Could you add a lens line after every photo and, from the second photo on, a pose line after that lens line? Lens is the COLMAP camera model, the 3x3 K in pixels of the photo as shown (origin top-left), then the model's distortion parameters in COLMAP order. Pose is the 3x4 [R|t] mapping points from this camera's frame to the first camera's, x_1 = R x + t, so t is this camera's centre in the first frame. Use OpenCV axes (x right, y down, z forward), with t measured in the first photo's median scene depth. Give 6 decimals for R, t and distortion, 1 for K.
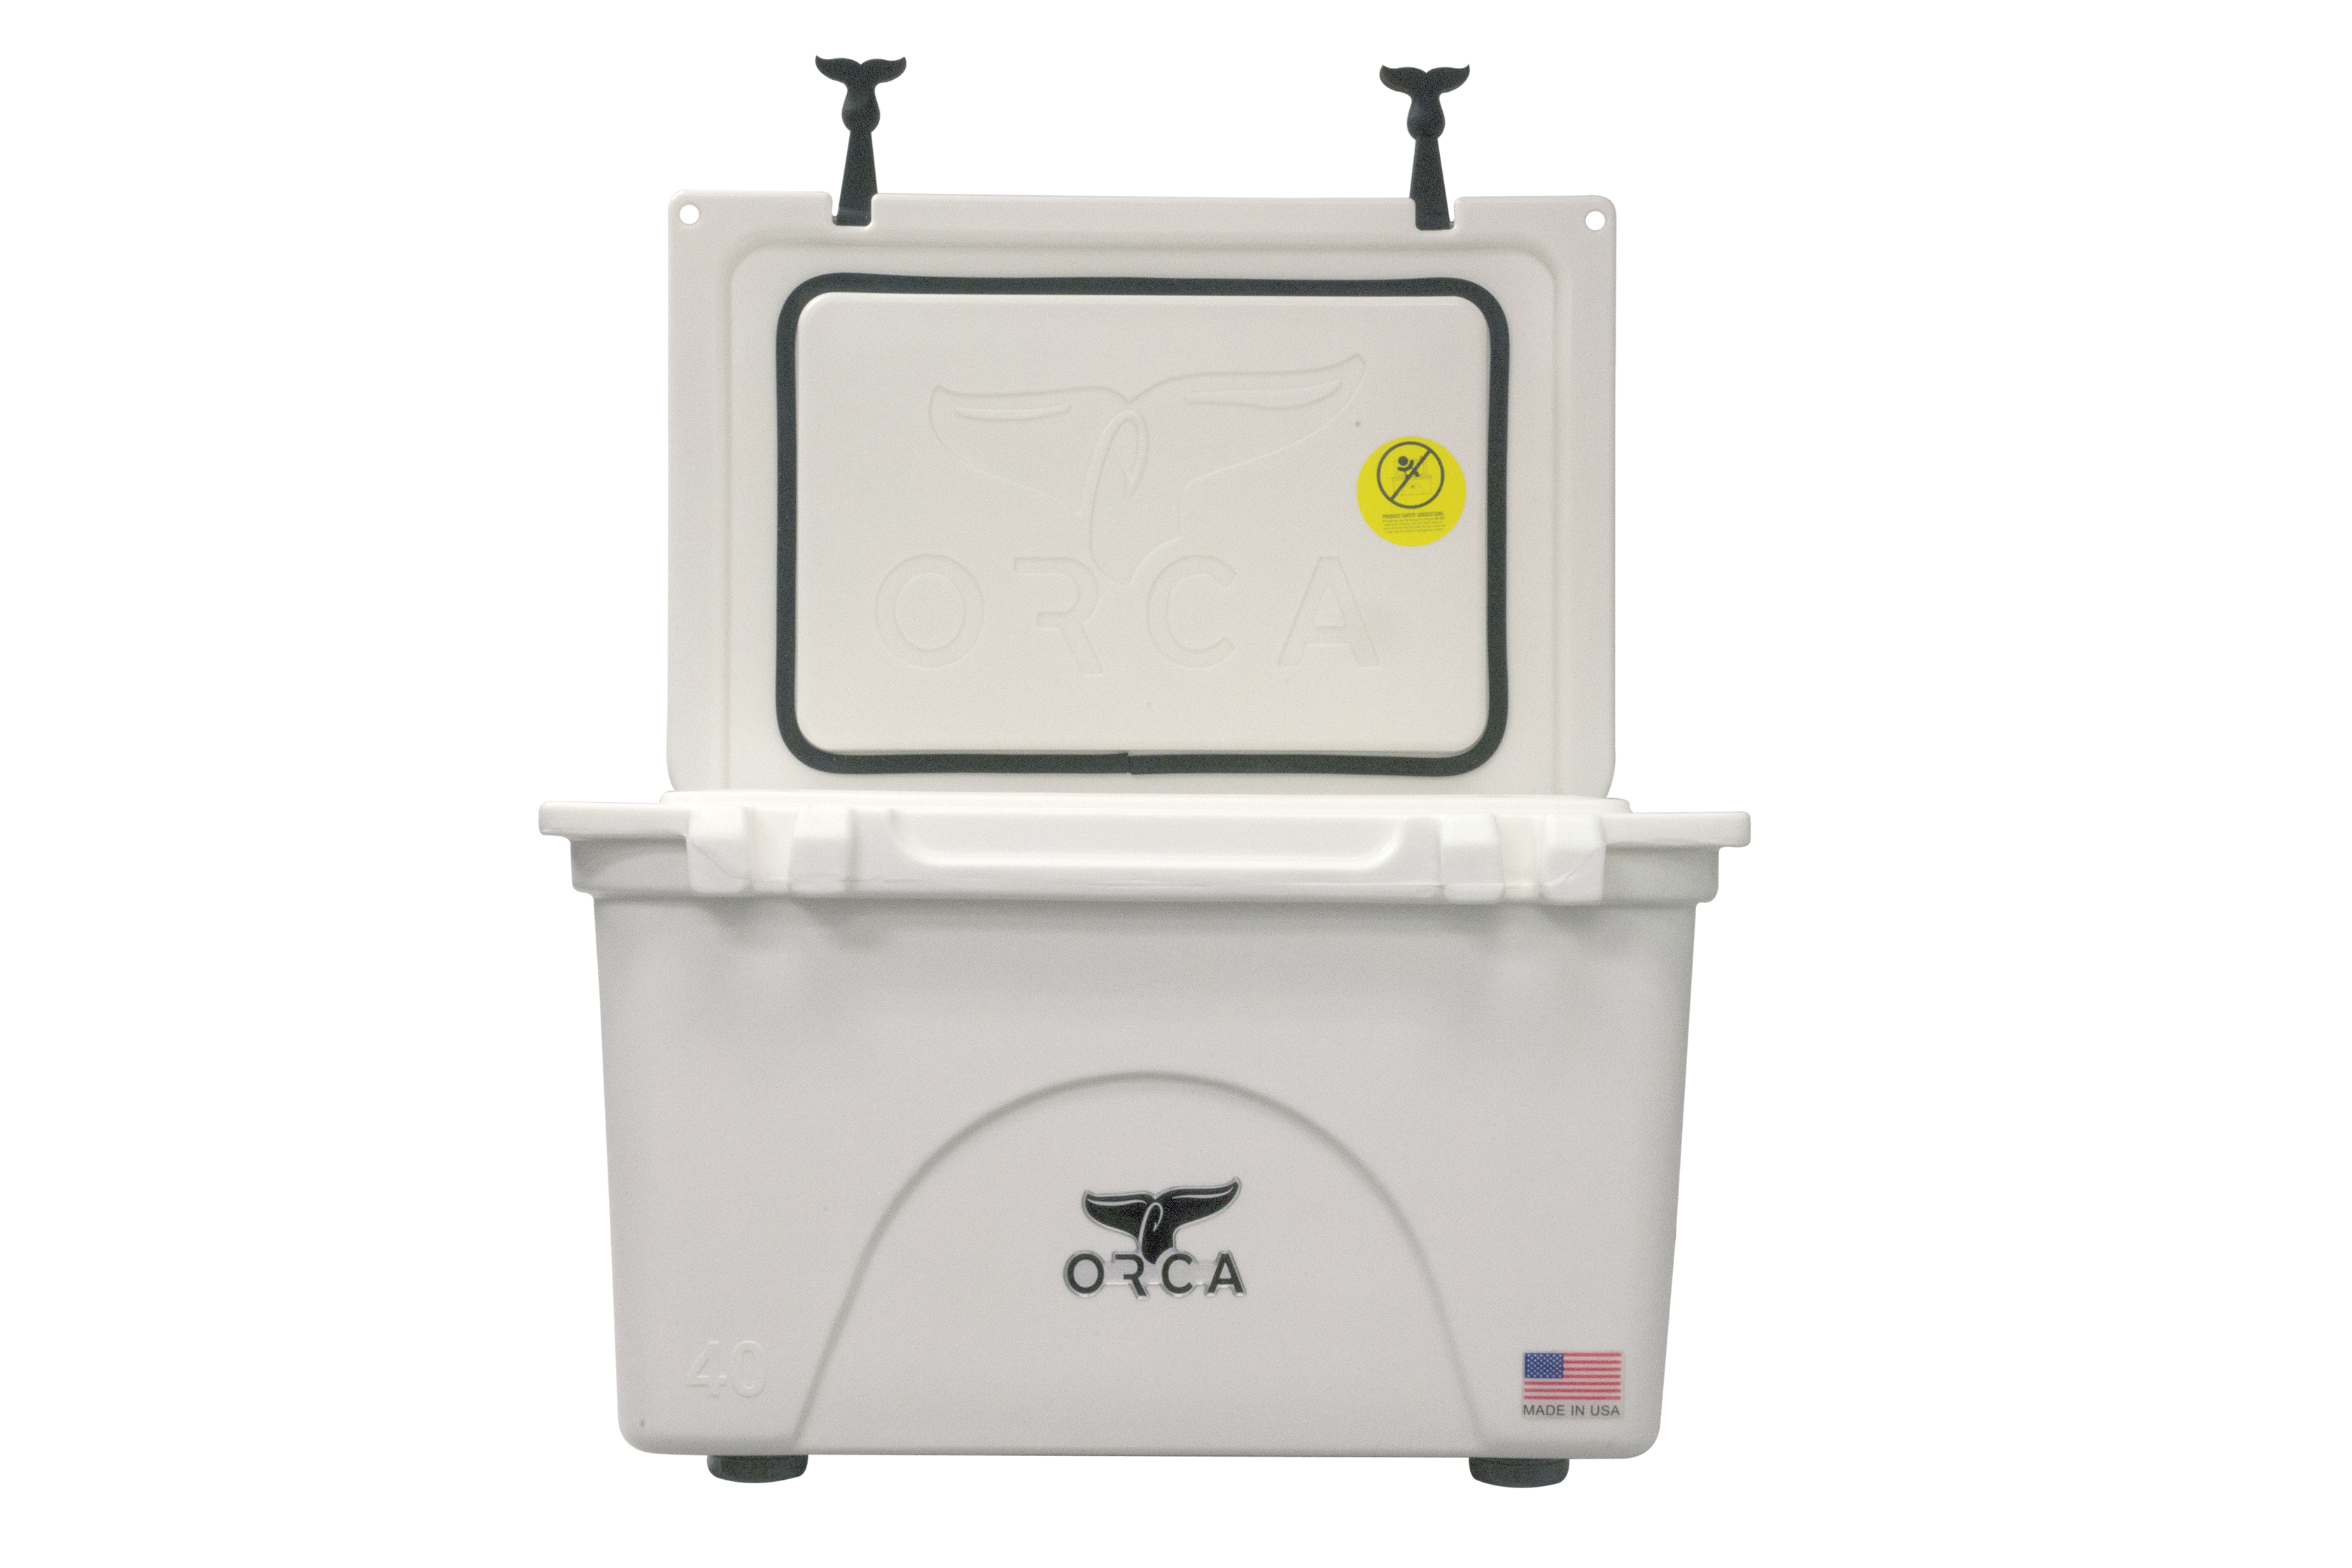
lens RADIAL K [[3004.2, 0, 1176.0], [0, 3004.2, 784.0], [0, 0, 1]] dist [-0.029230, -0.008414]
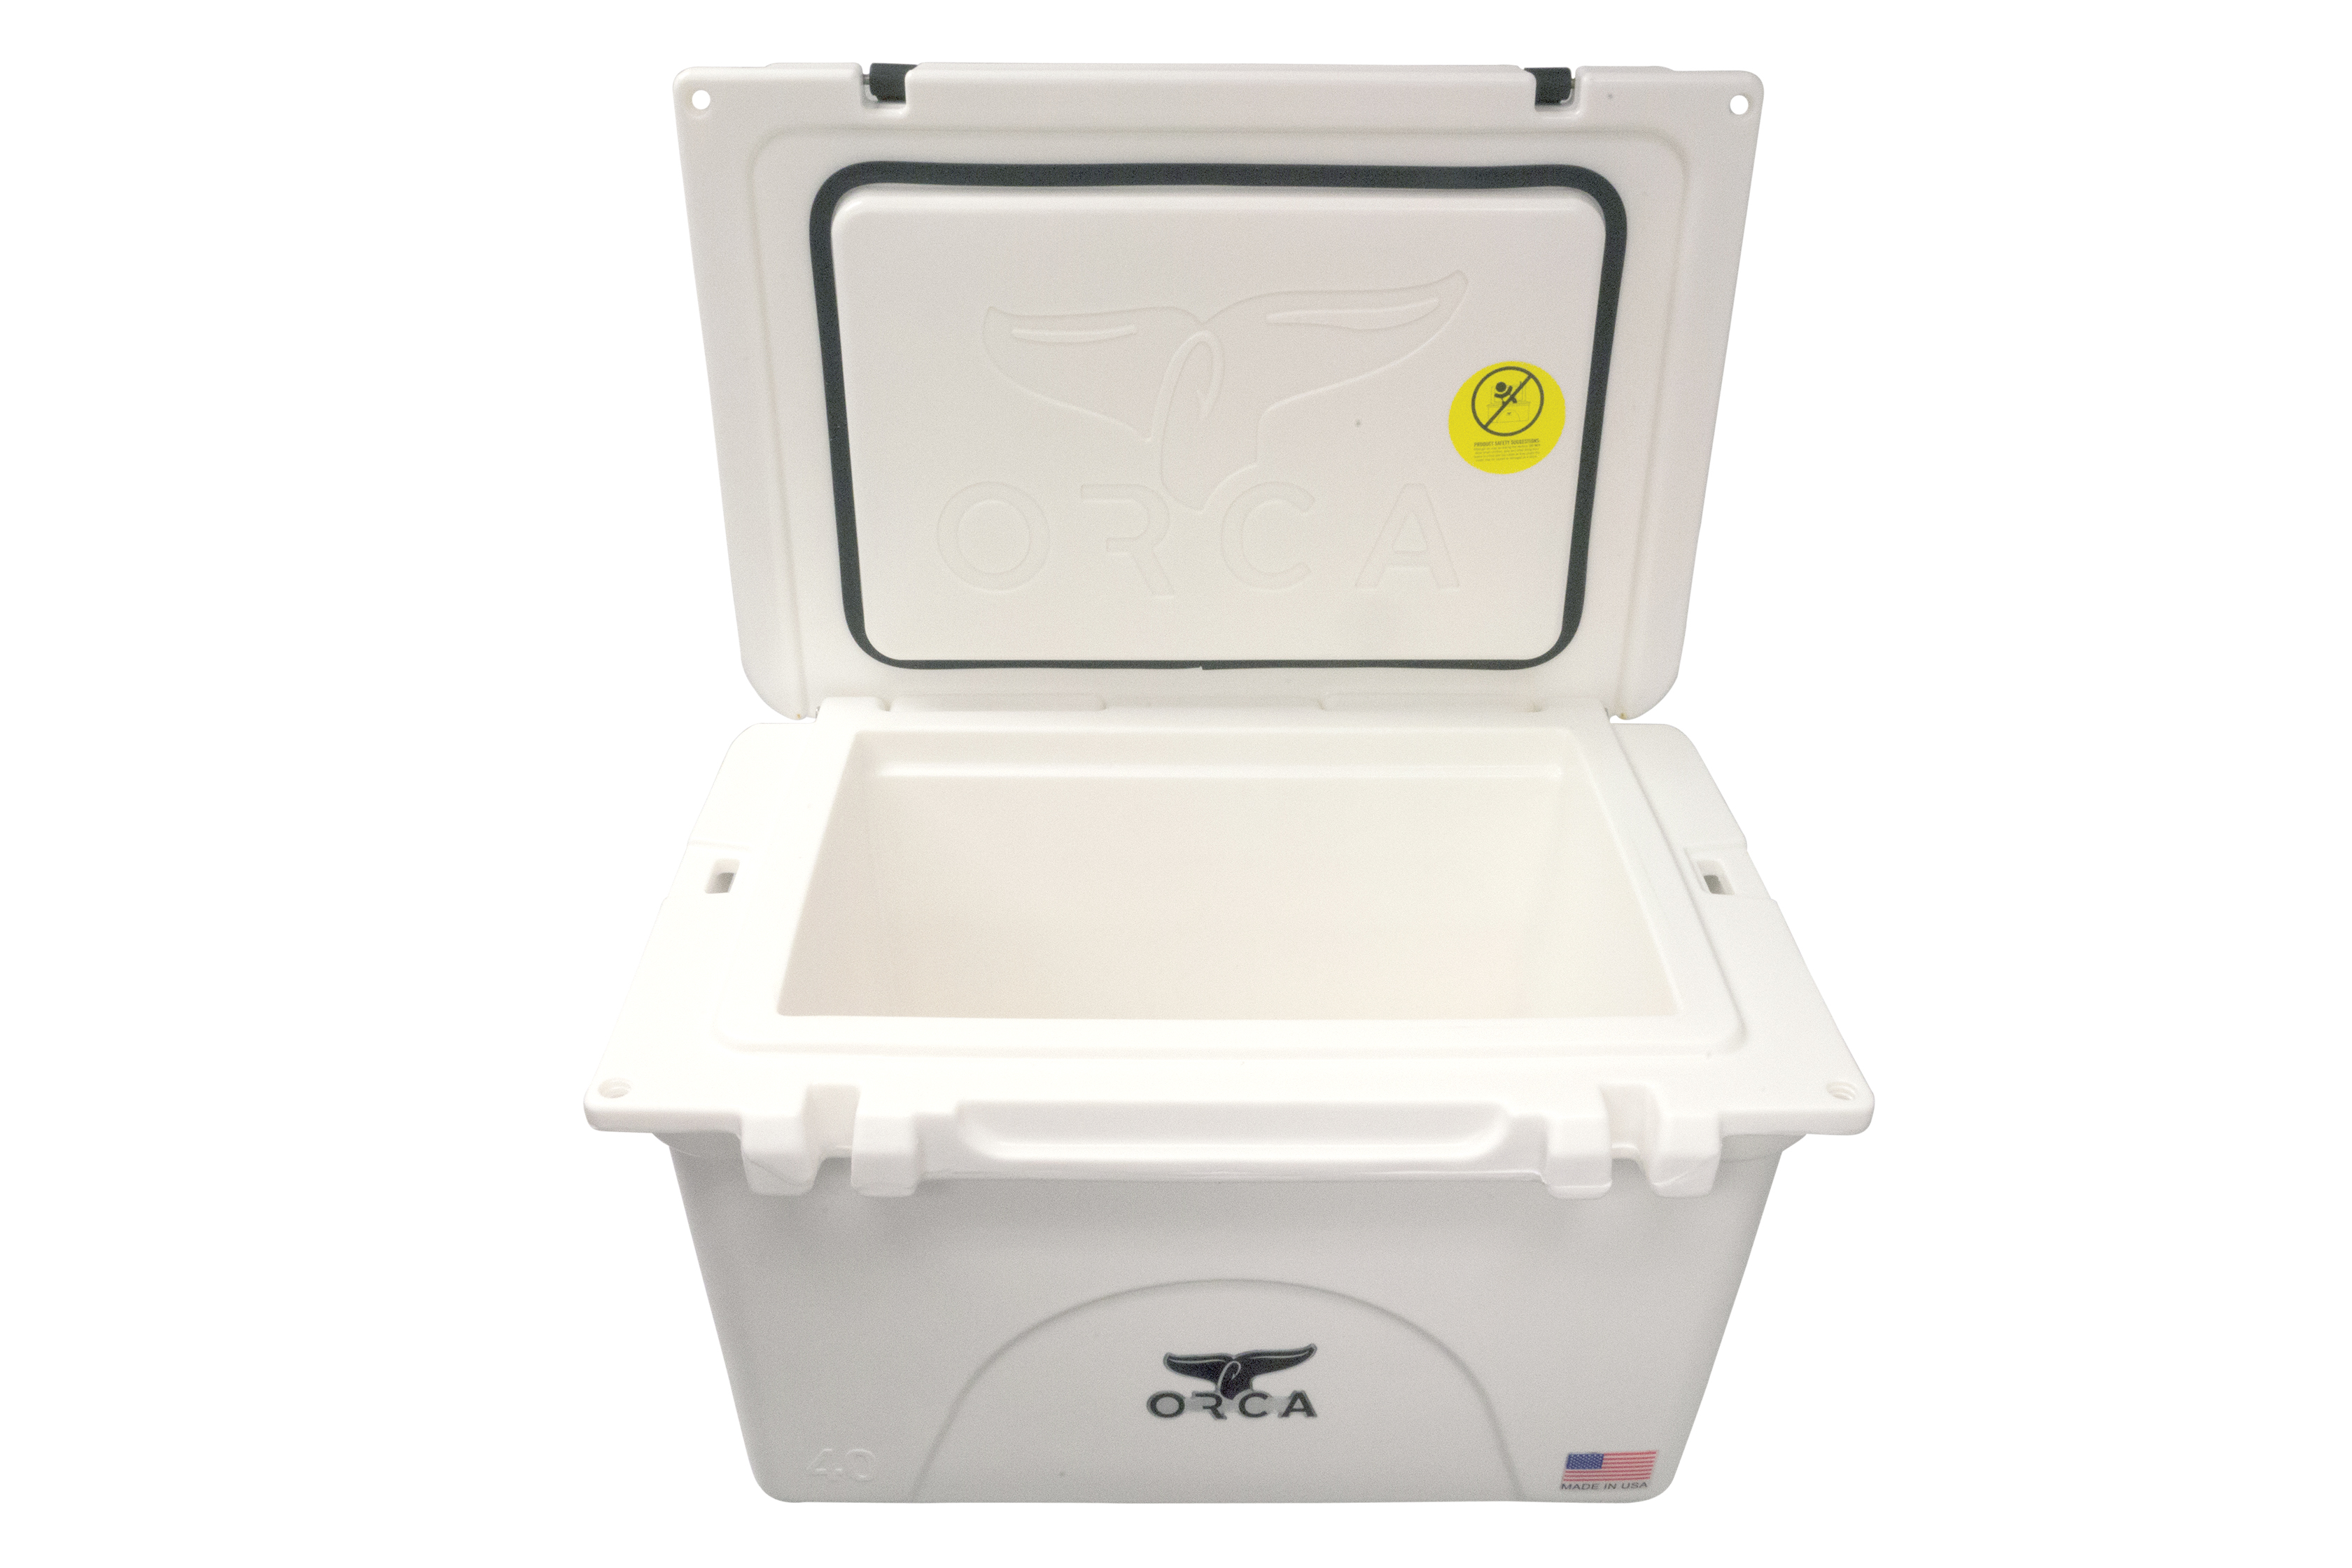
lens RADIAL K [[1894.6, 0, 1176.0], [0, 1894.6, 784.0], [0, 0, 1]] dist [-0.101983, -0.000223]
pose [[0.999945, 0.005150, -0.009125, -0.018052], [0.000325, 0.855238, 0.518235, -0.302438], [0.010473, -0.518210, 0.855190, 0.443597]]
